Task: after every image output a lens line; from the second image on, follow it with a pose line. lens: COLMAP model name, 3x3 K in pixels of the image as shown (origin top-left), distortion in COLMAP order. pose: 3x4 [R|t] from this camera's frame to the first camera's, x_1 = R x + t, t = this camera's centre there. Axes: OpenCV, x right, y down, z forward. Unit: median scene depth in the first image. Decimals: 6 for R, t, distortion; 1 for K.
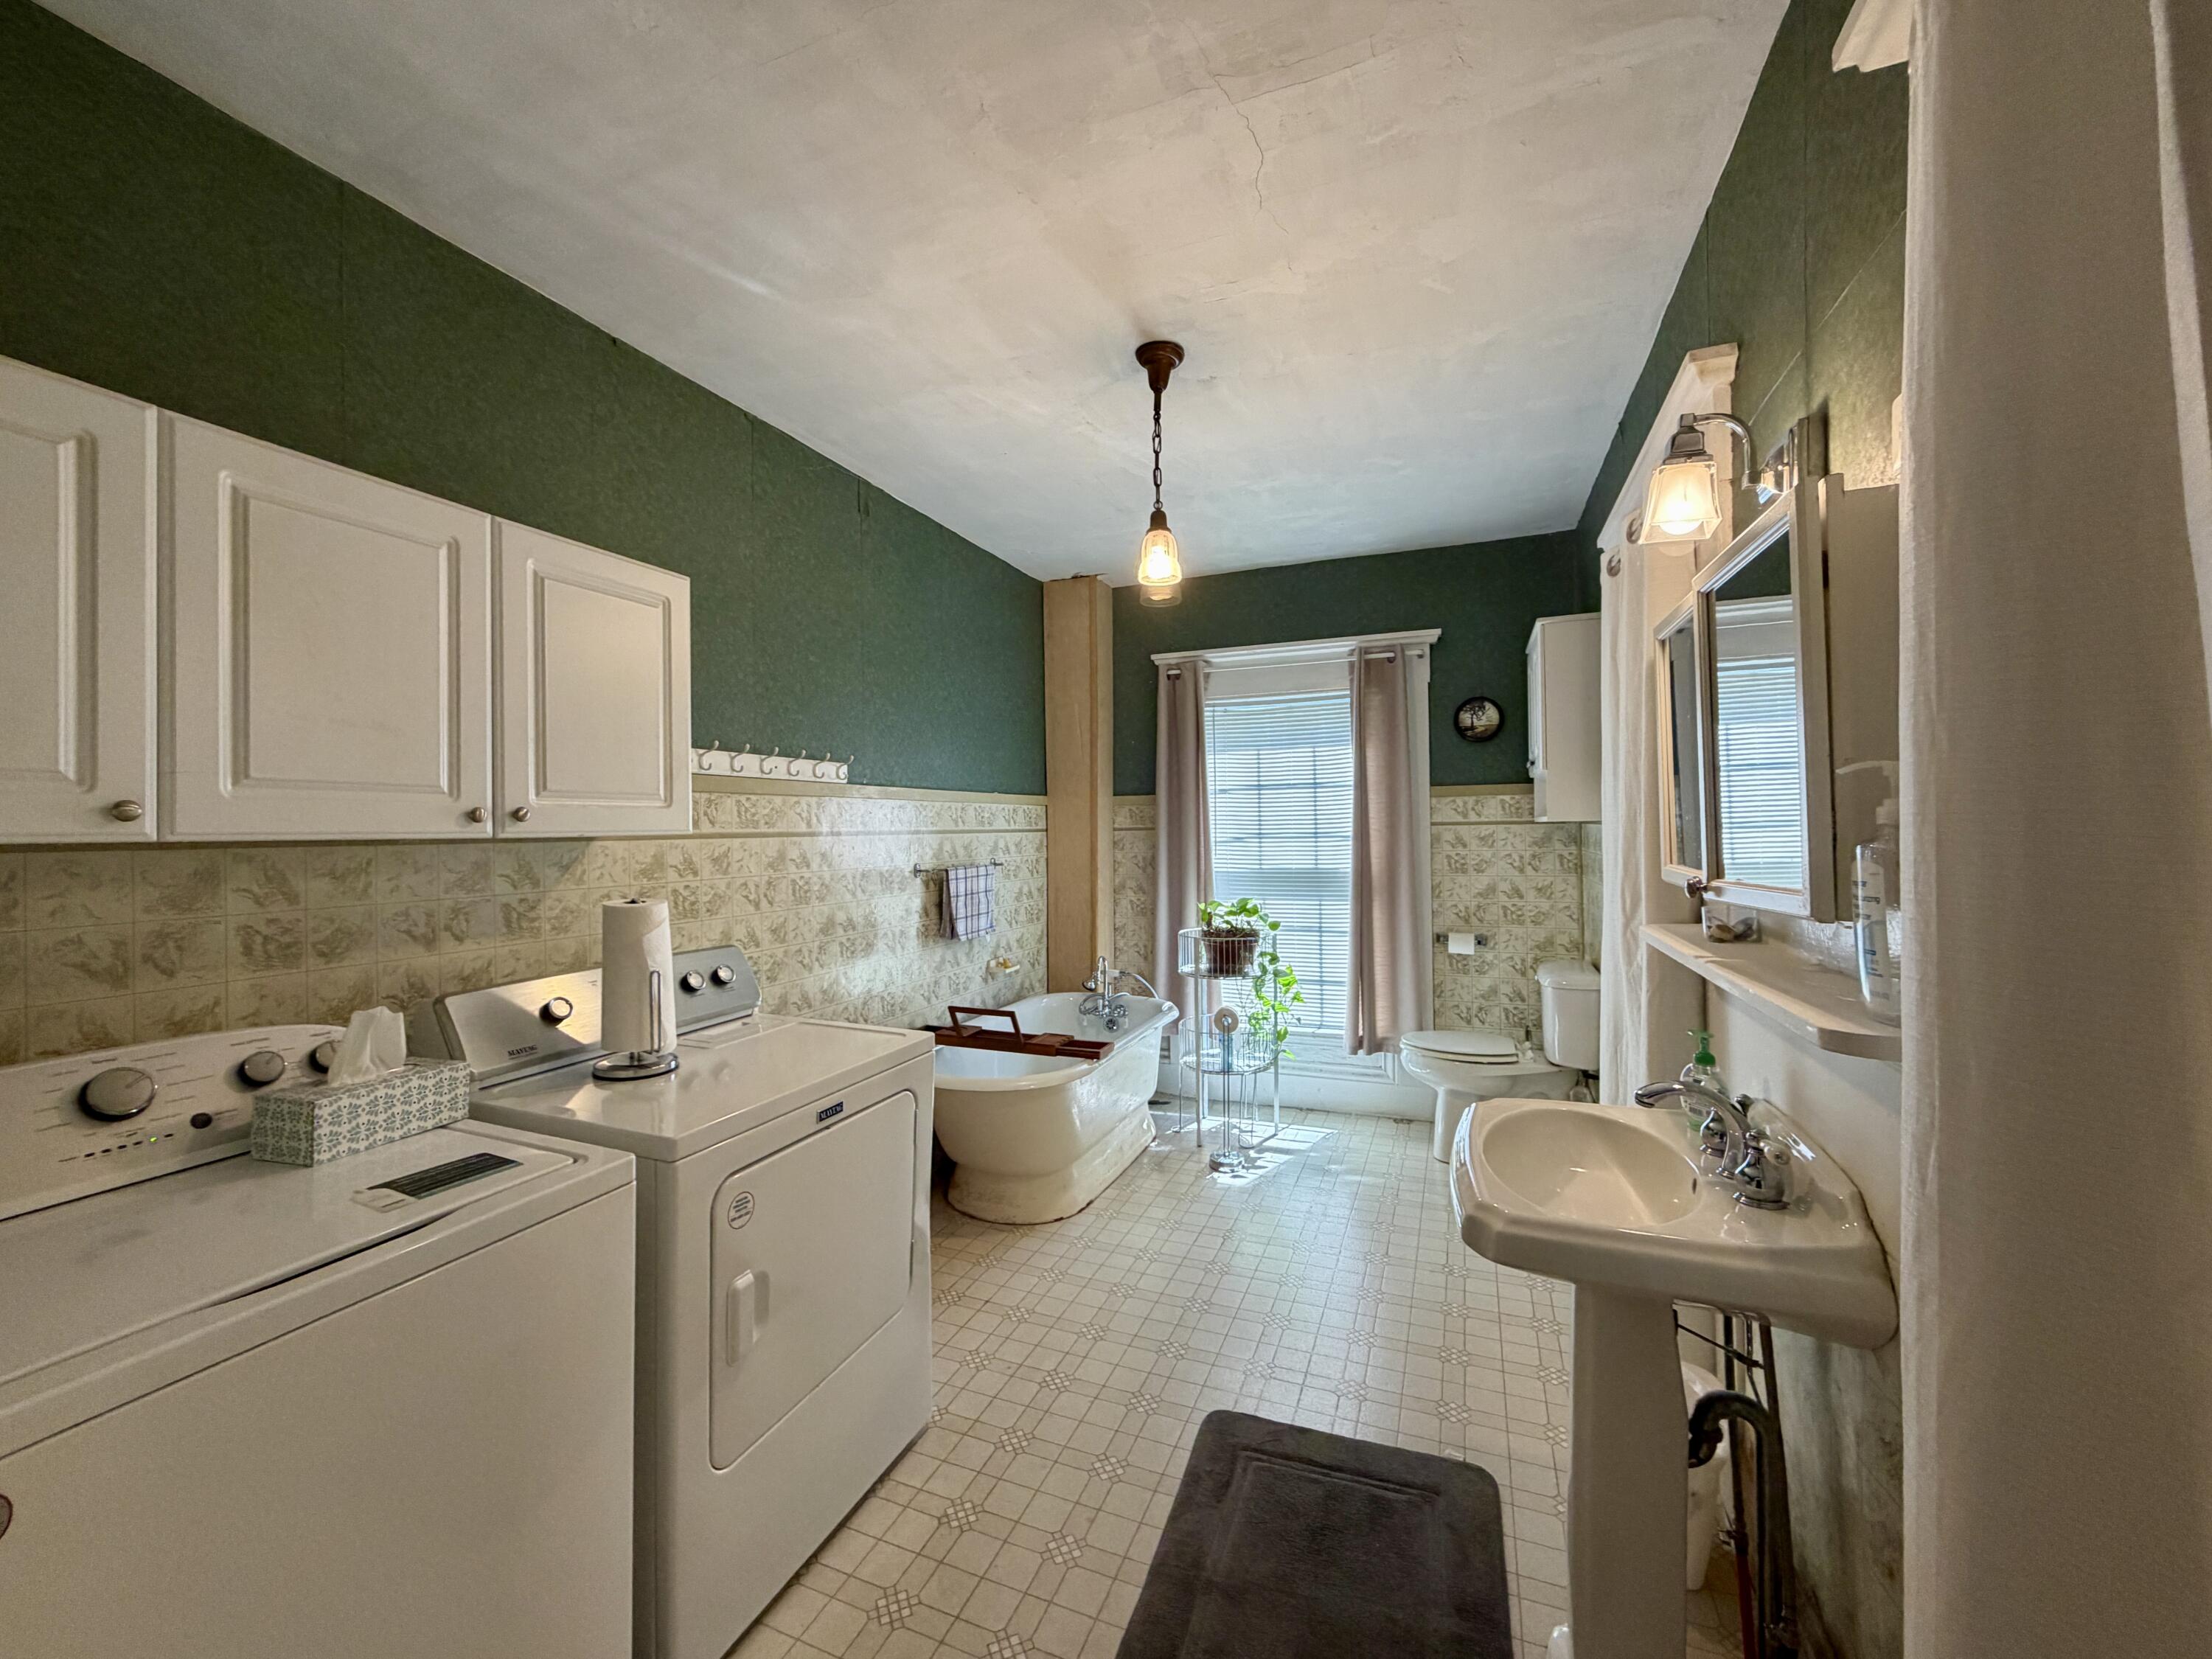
lens RADIAL K [[879.4, 0, 1102.4], [0, 879.4, 825.3], [0, 0, 1]] dist [-0.002254, -0.000362]
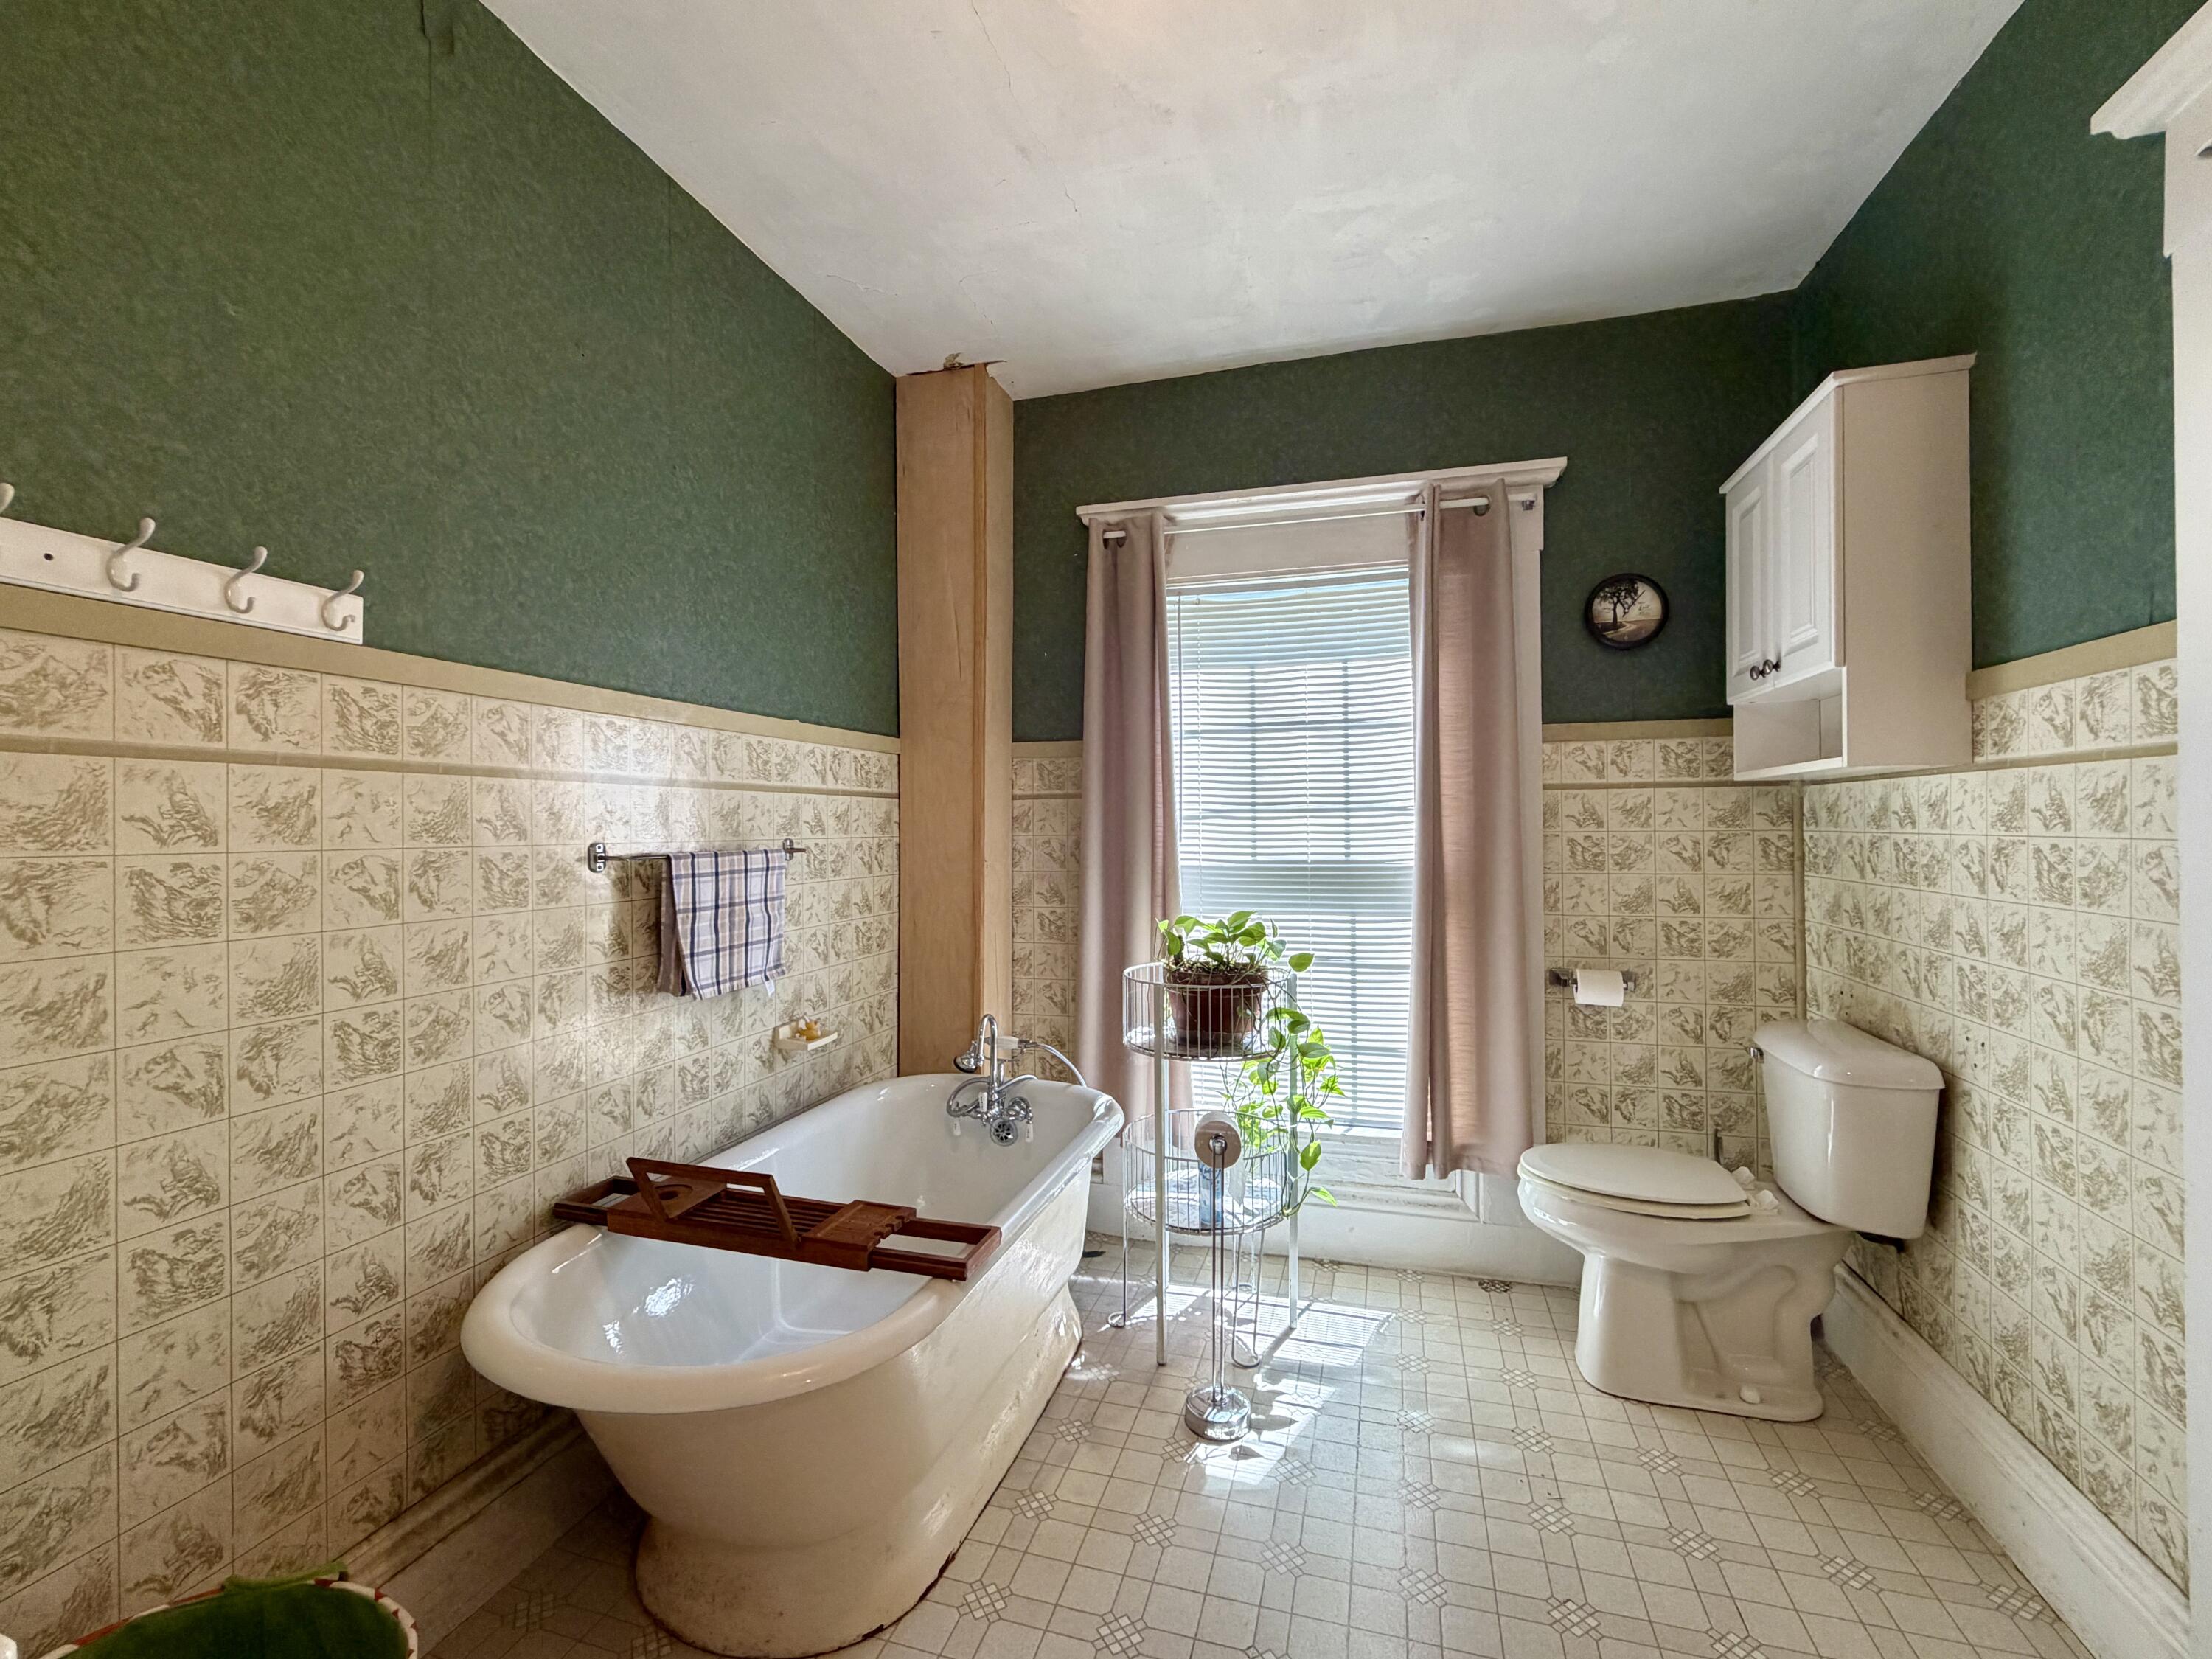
lens RADIAL K [[961.6, 0, 1107.5], [0, 961.6, 827.0], [0, 0, 1]] dist [-0.004114, -0.000022]
pose [[0.994910, 0.007814, 0.100468, 0.013054], [-0.008172, 0.999962, 0.003146, 0.026457], [-0.100440, -0.003951, 0.994935, 0.384336]]
